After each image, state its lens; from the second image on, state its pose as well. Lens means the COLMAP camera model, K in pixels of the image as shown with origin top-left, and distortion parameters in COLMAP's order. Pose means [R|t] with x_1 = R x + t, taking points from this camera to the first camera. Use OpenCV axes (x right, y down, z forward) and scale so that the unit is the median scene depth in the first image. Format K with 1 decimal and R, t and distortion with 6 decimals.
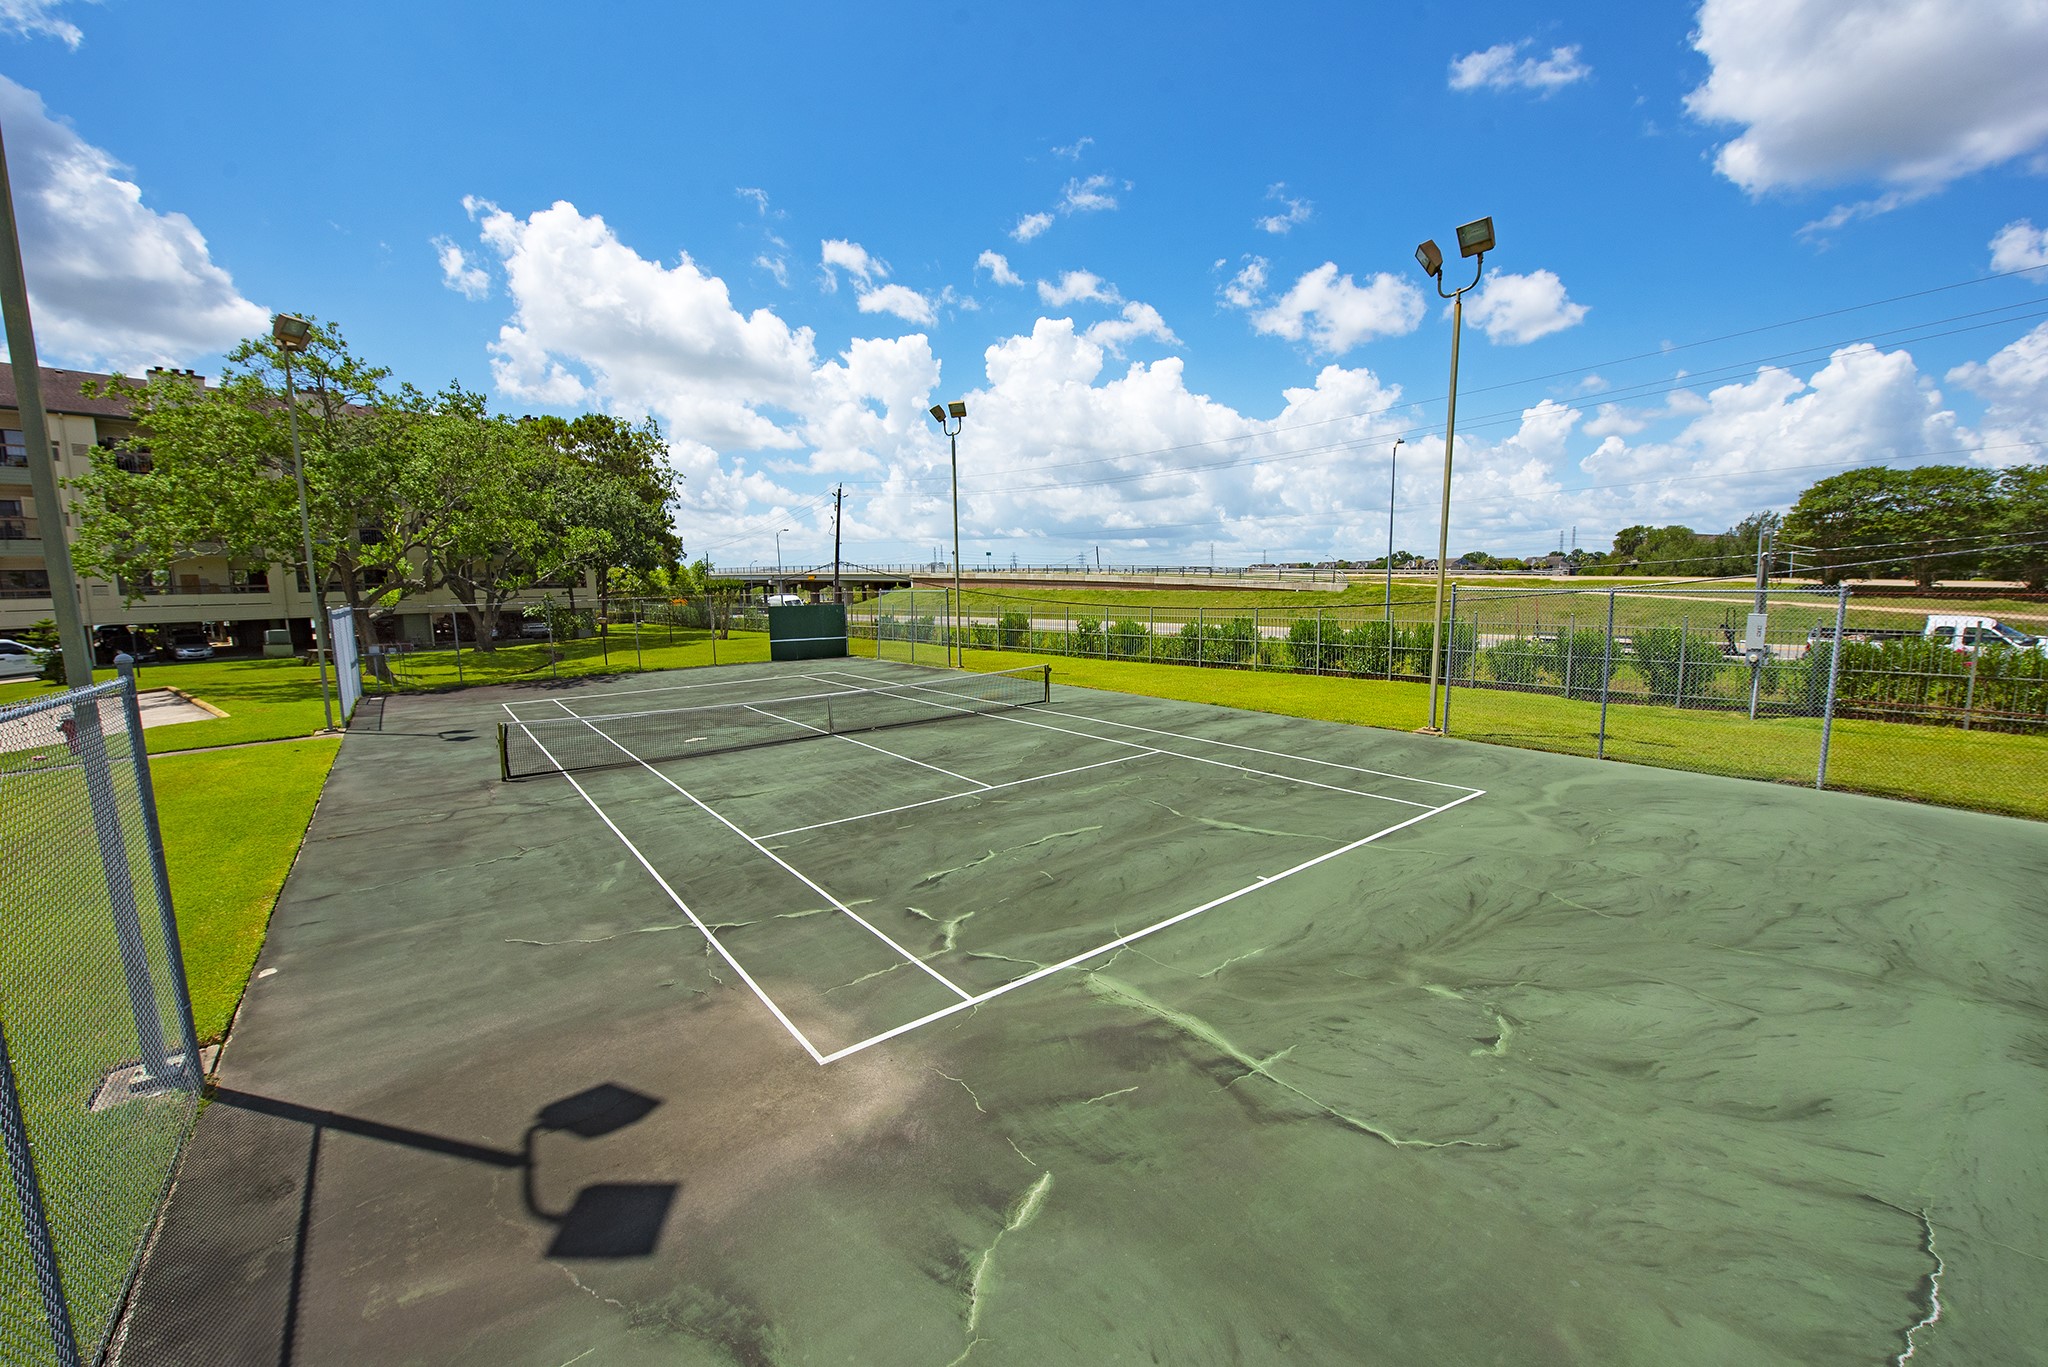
lens RADIAL K [[798.5, 0, 1035.3], [0, 798.5, 690.1], [0, 0, 1]] dist [-0.018314, -0.000624]
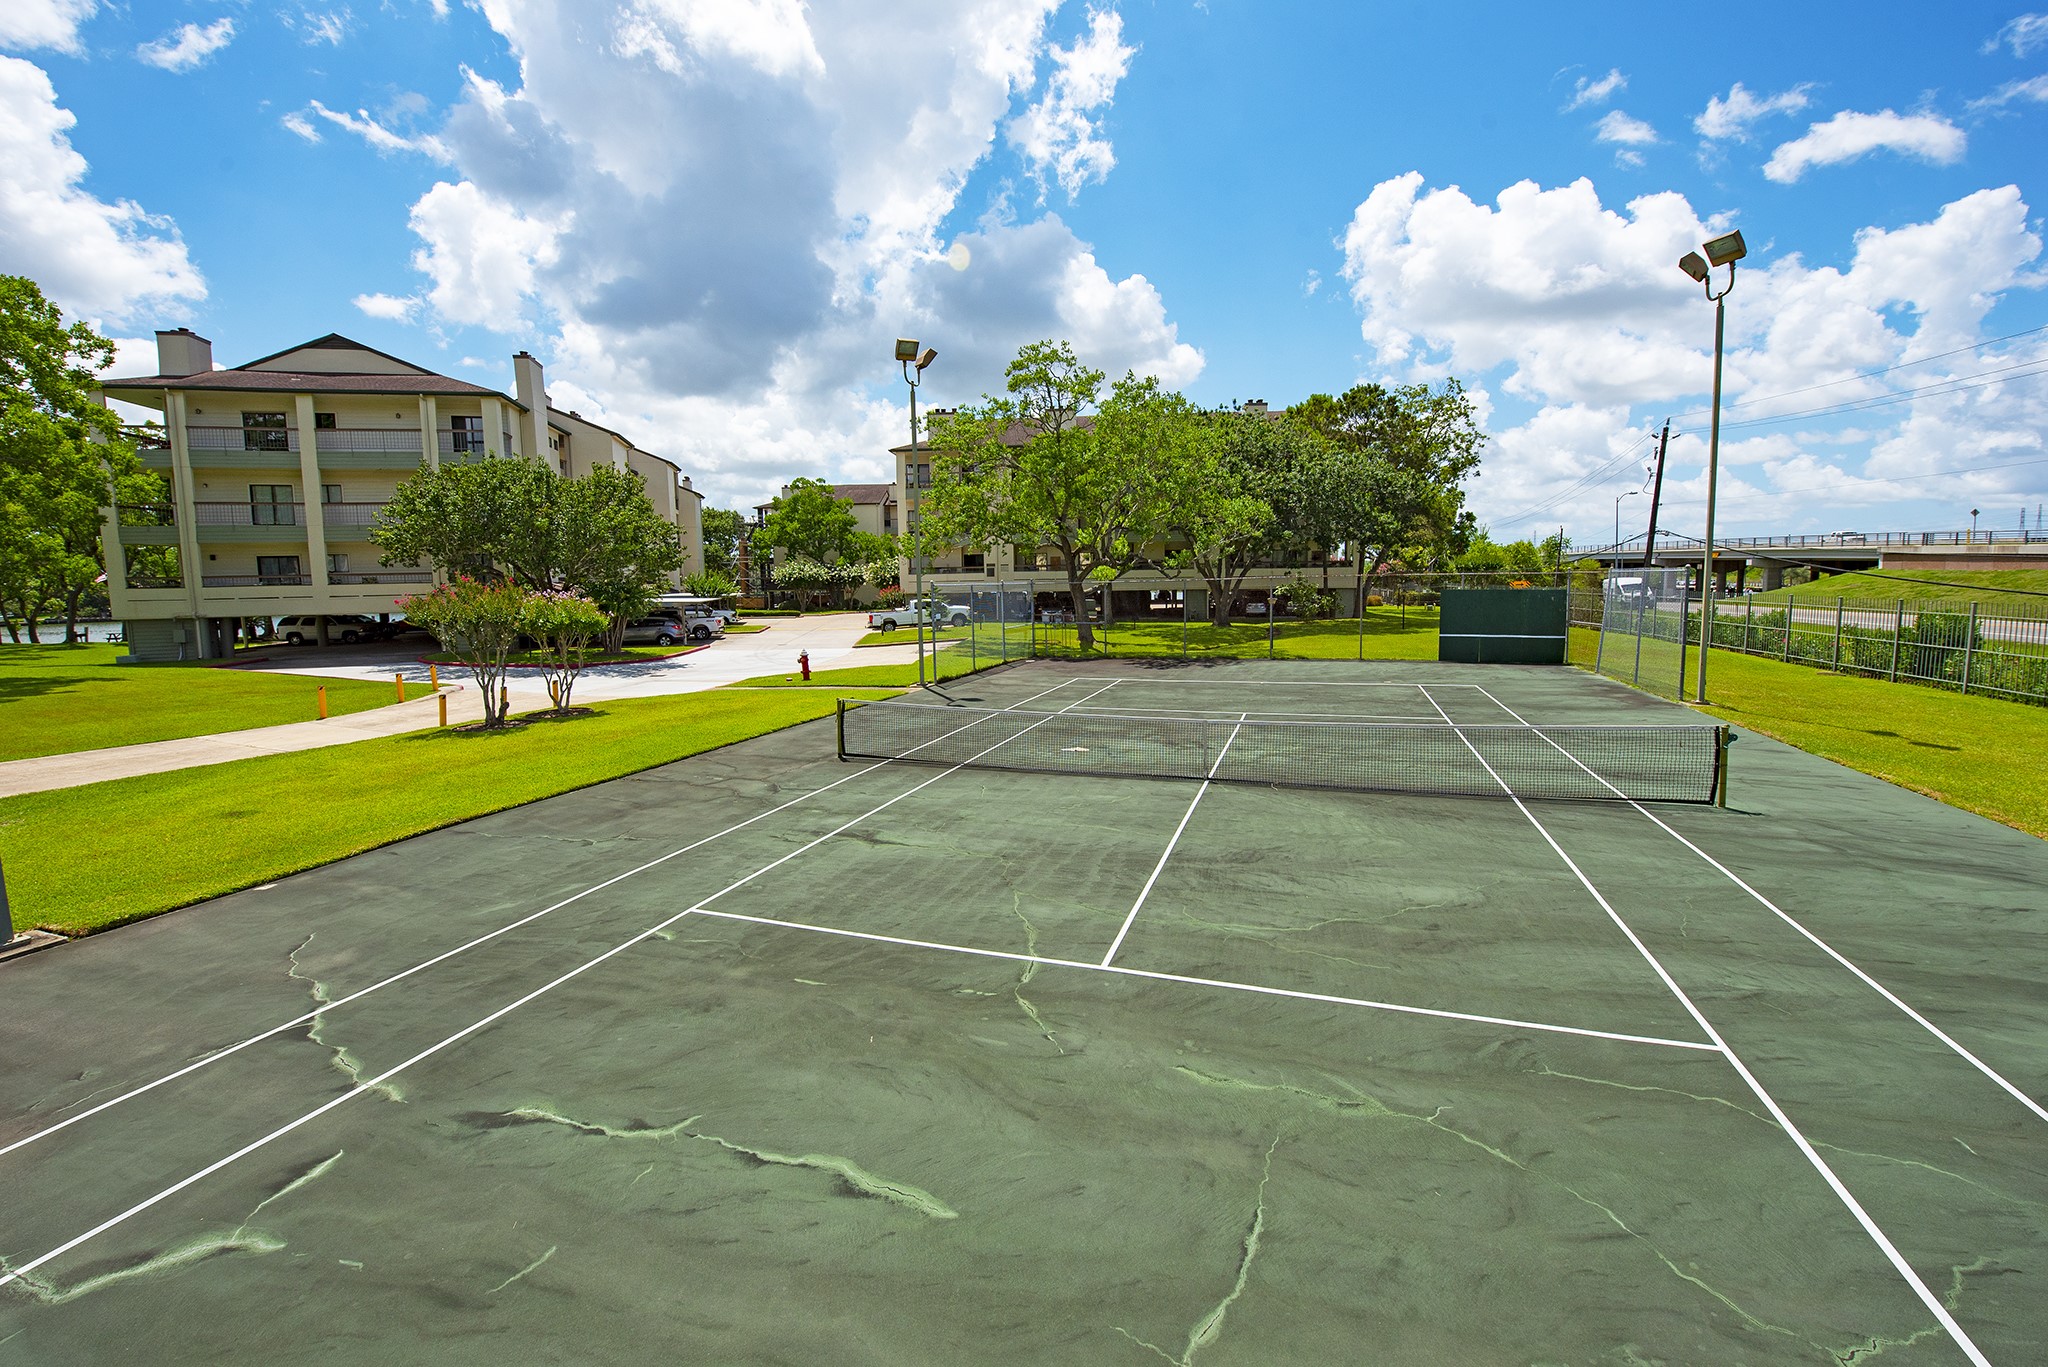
lens RADIAL K [[798.5, 0, 1027.0], [0, 798.5, 677.1], [0, 0, 1]] dist [-0.018314, -0.000624]
pose [[0.528429, 0.111442, -0.841632, 0.332237], [-0.104779, 0.992329, 0.065609, -0.086786], [0.842487, 0.053516, 0.536052, 0.730378]]
